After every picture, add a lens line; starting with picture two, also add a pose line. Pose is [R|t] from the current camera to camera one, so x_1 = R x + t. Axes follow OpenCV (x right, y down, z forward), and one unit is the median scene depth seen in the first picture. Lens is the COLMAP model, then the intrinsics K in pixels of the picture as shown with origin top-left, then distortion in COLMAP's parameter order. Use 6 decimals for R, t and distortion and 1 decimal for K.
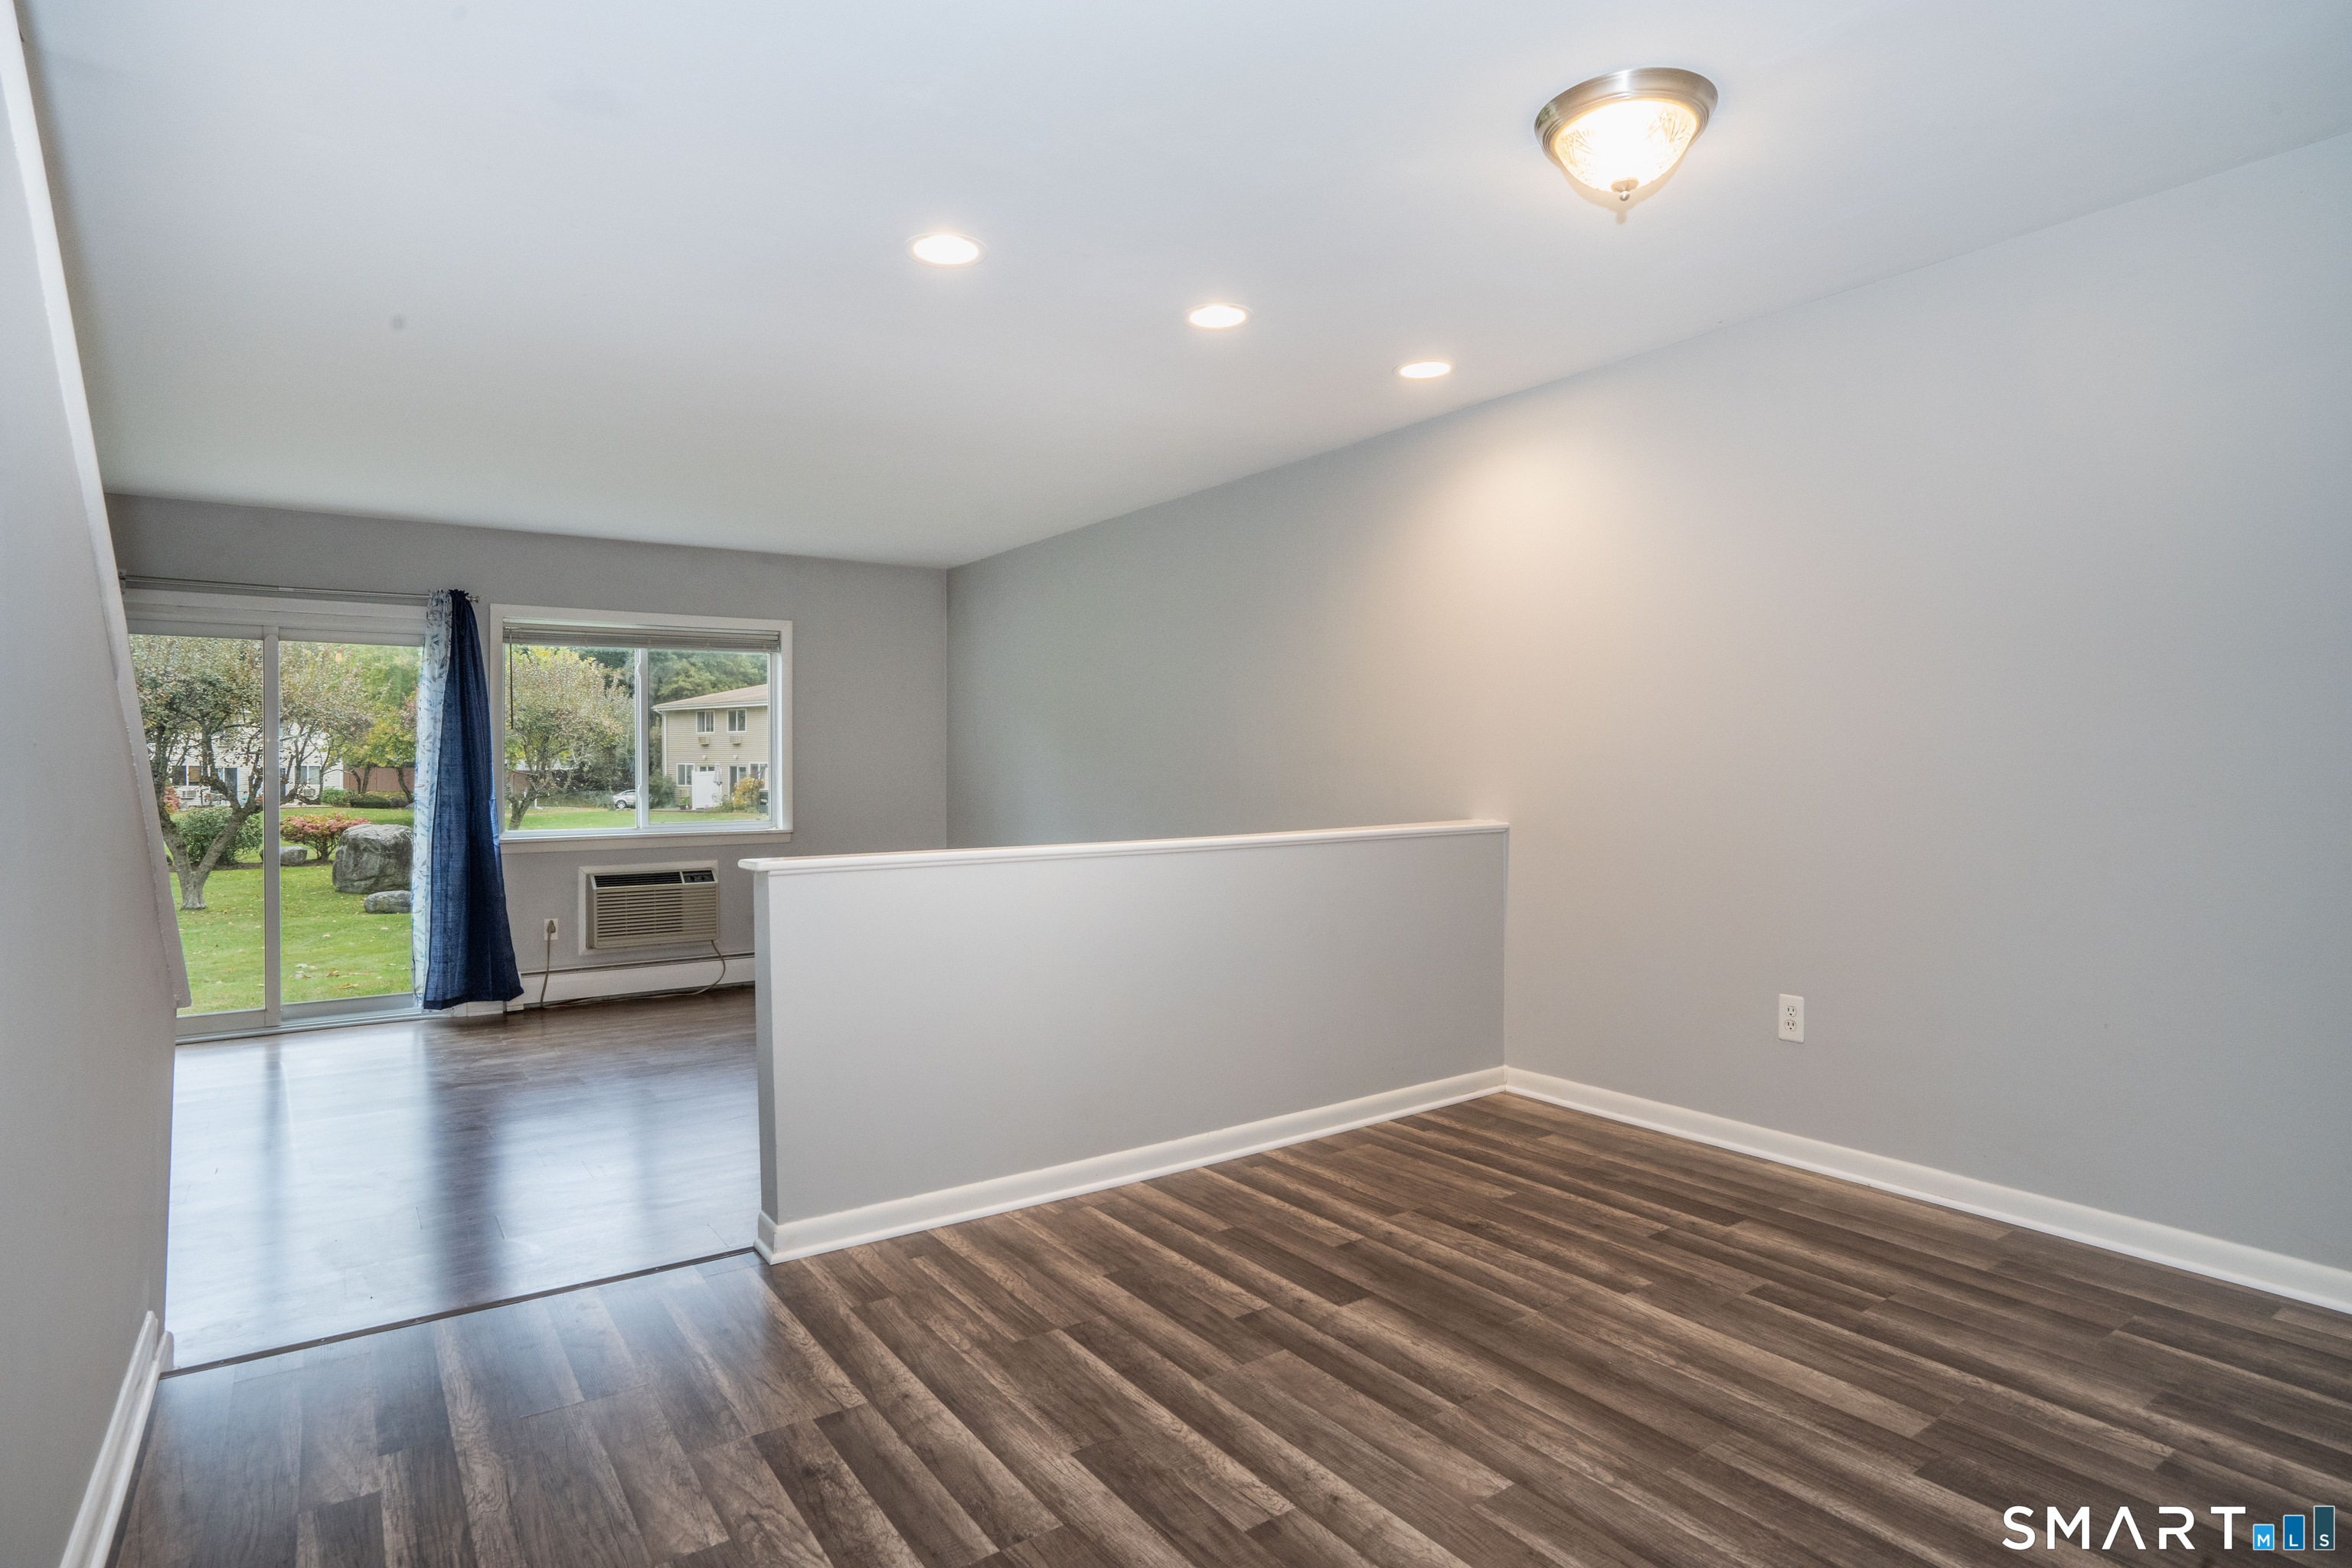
lens RADIAL K [[1230.1, 0, 1209.9], [0, 1230.1, 793.3], [0, 0, 1]] dist [-0.041584, 0.029342]
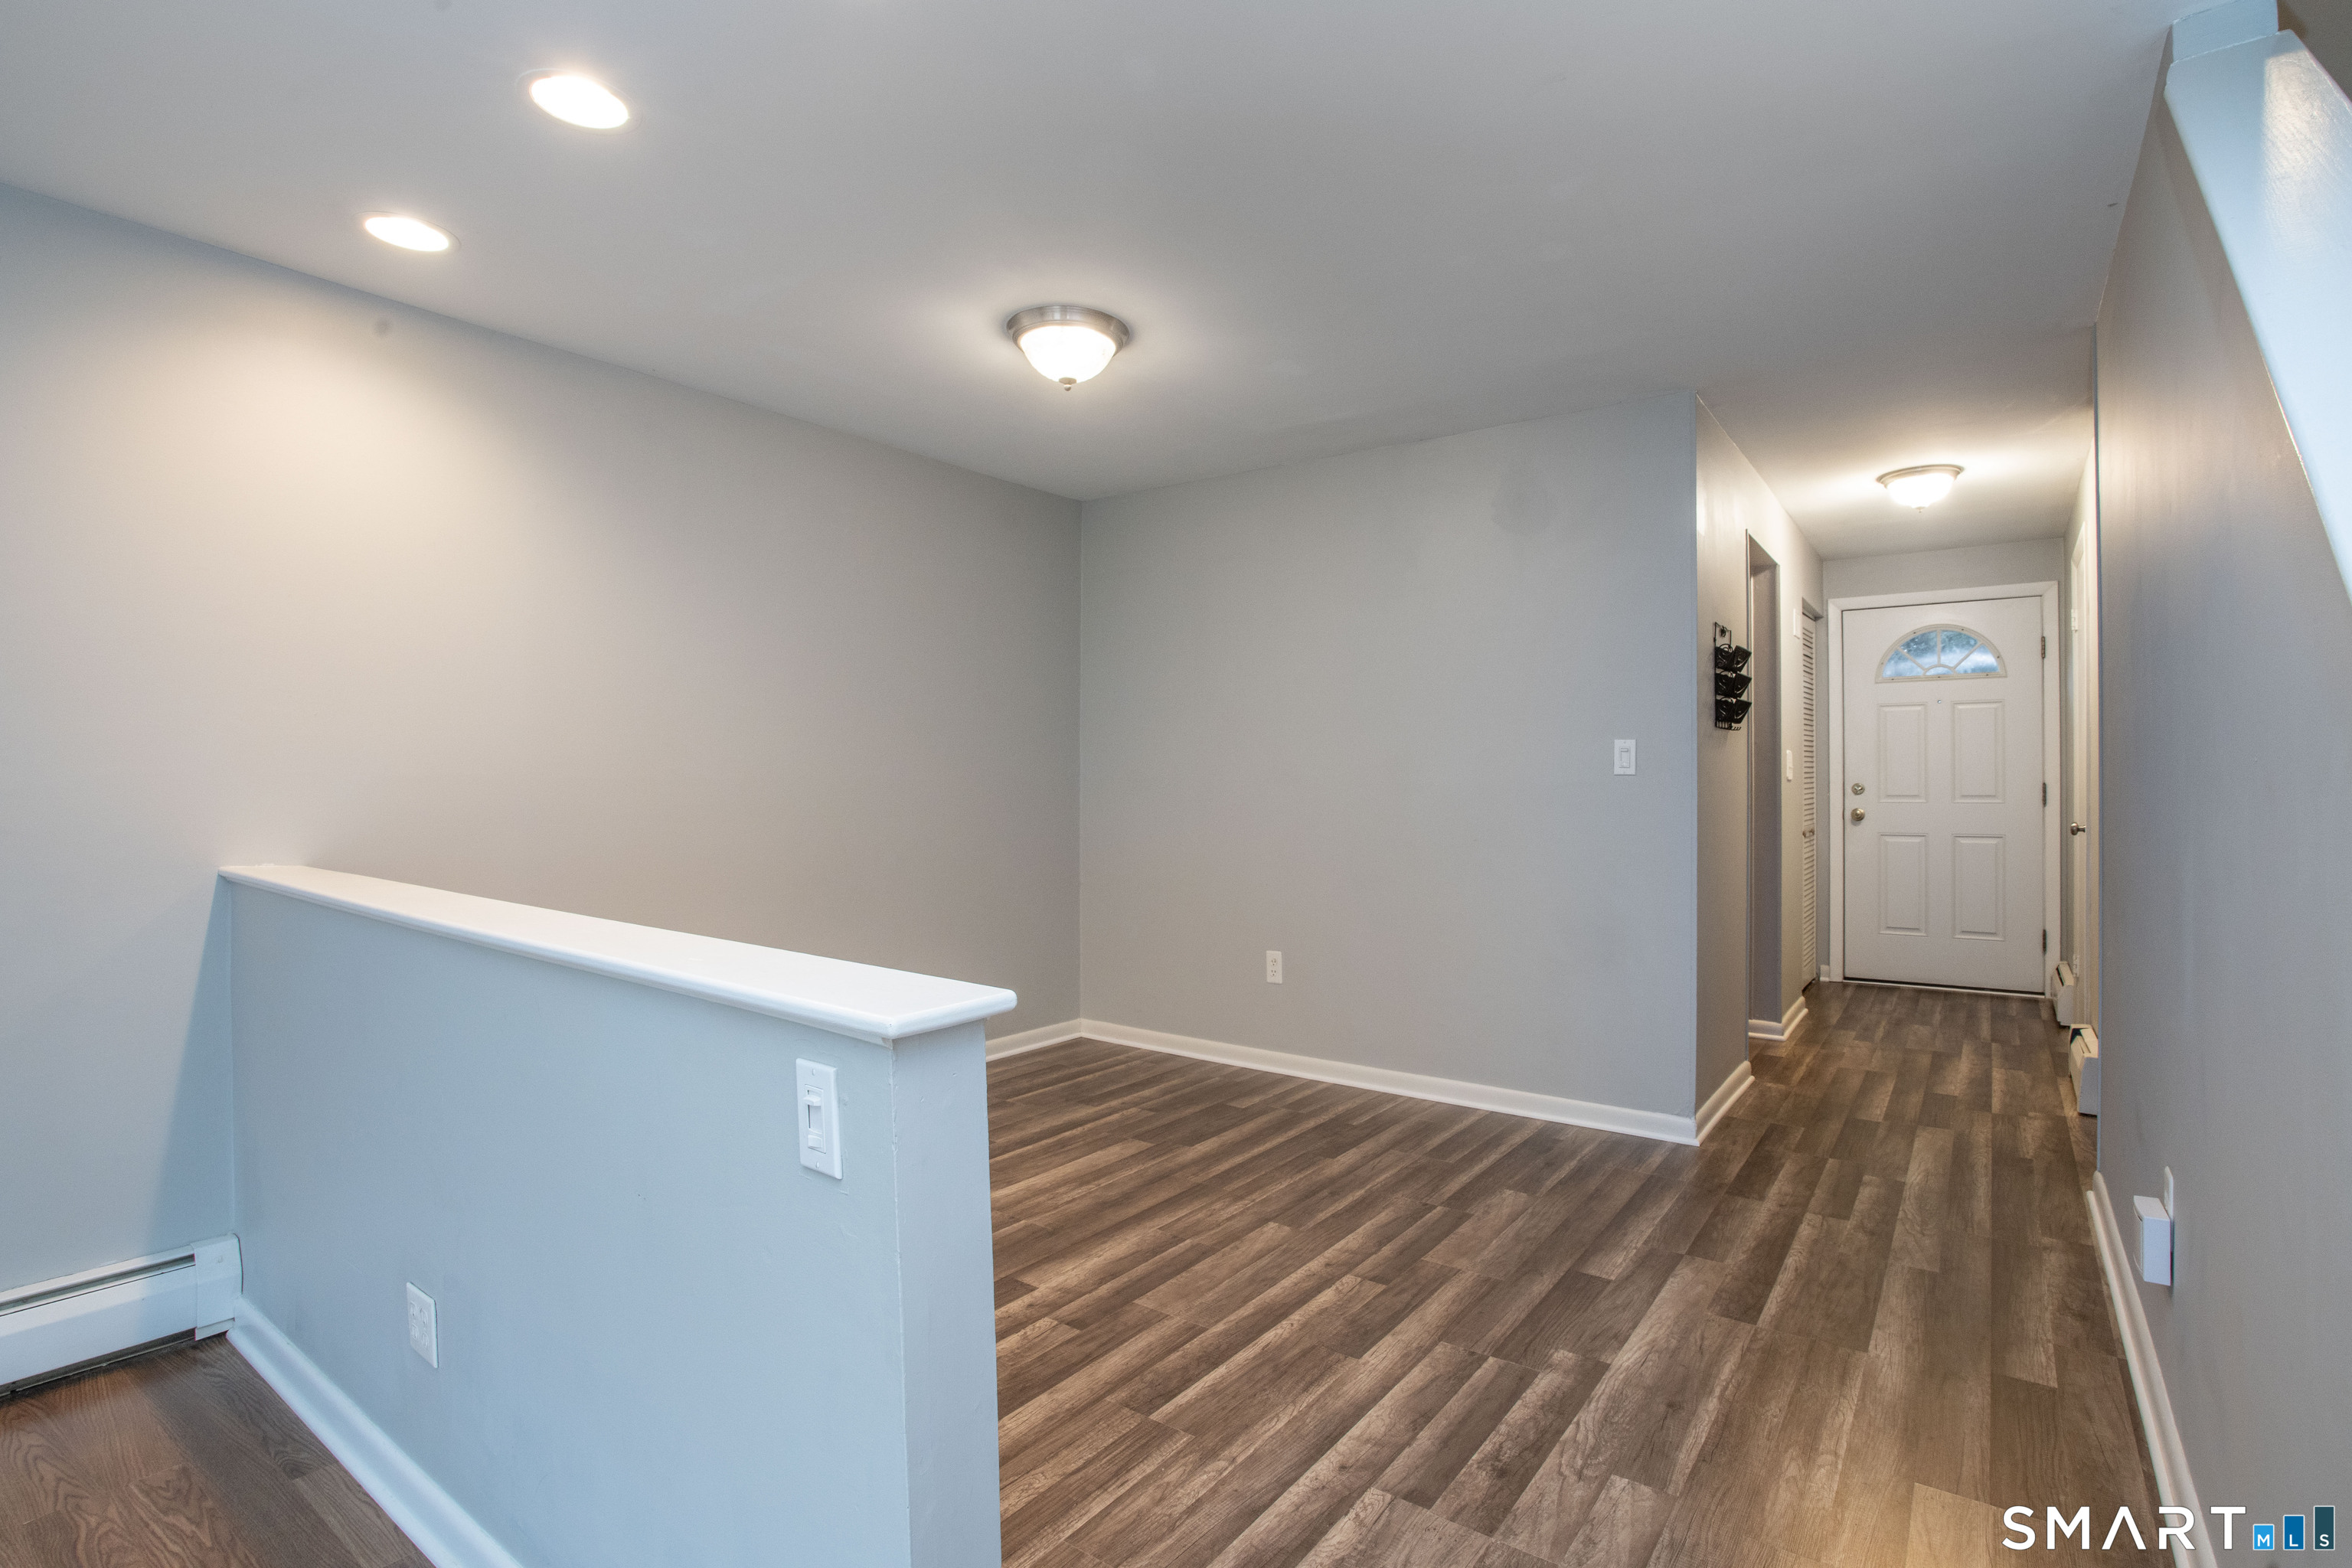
lens RADIAL K [[1080.6, 0, 1176.0], [0, 1080.6, 784.0], [0, 0, 1]] dist [-0.051213, 0.016725]
pose [[-0.280602, 0.009408, 0.959778, -0.937239], [0.019820, 0.999796, -0.004006, -0.027950], [-0.959619, 0.017899, -0.280732, 1.257839]]
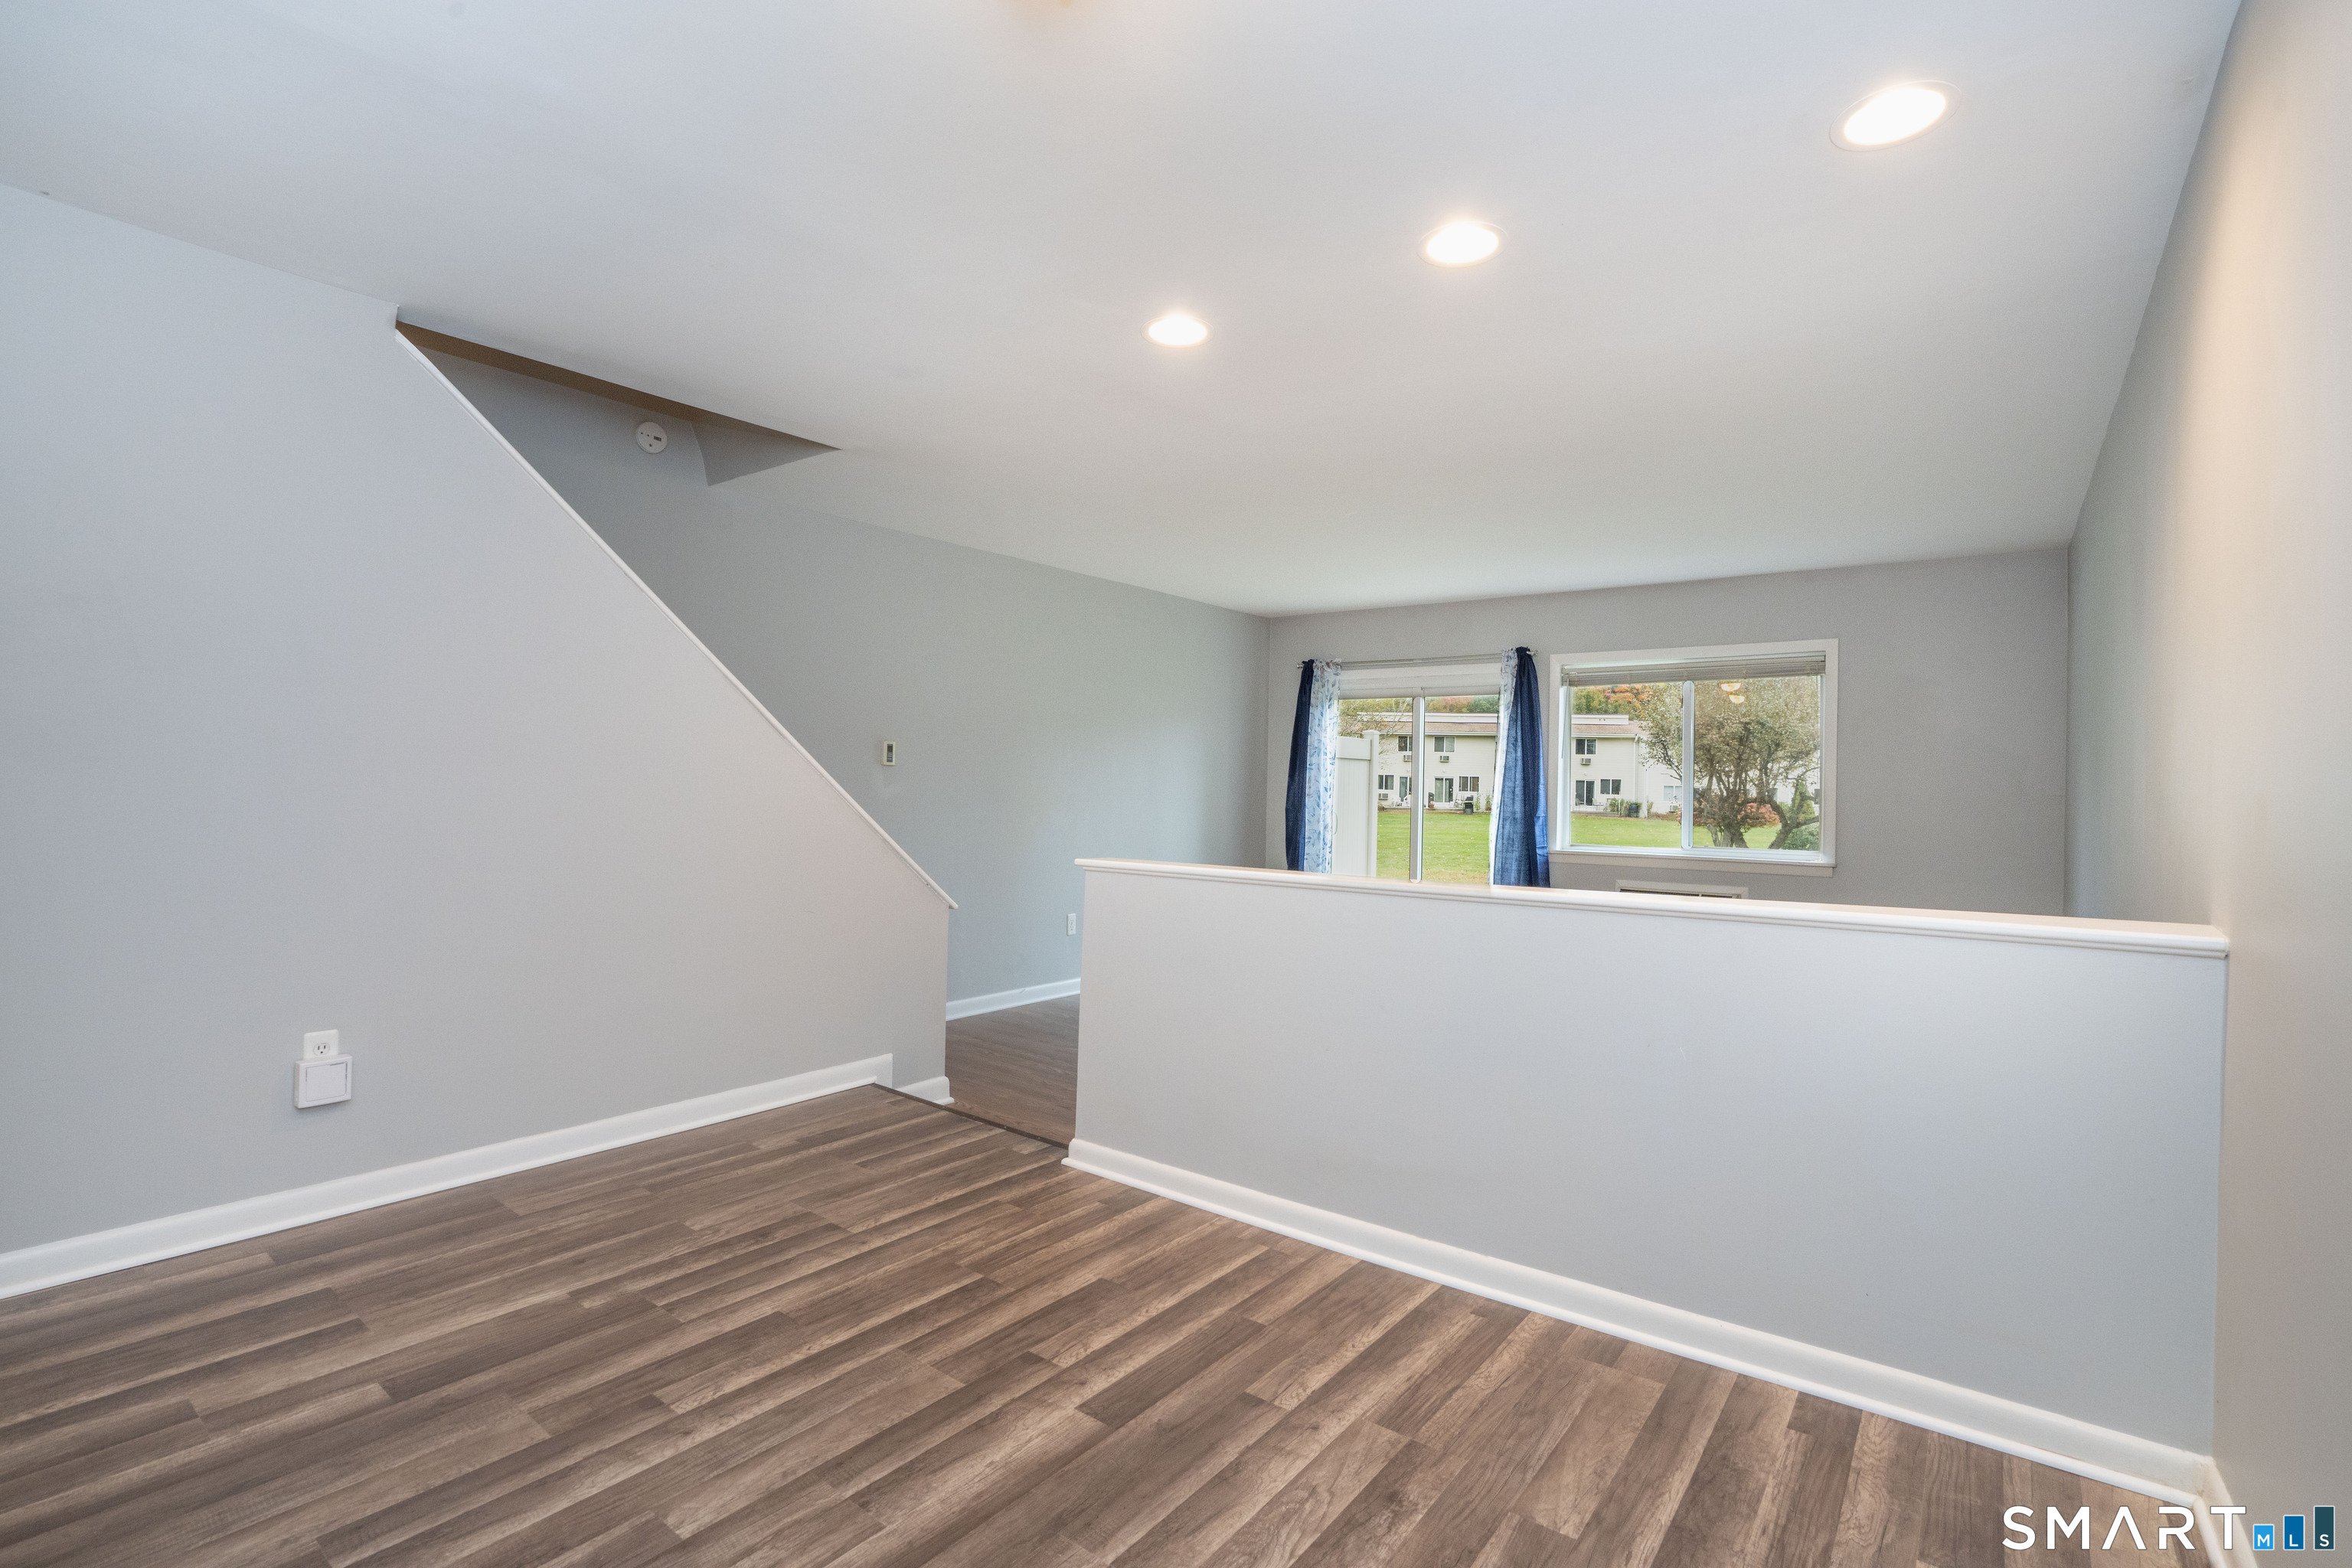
lens RADIAL K [[1080.6, 0, 1176.0], [0, 1080.6, 784.0], [0, 0, 1]] dist [-0.051213, 0.016725]
pose [[0.276115, 0.012774, -0.961040, 0.955439], [-0.037816, 0.999282, 0.002418, -0.044727], [0.960380, 0.035675, 0.276400, 0.924561]]
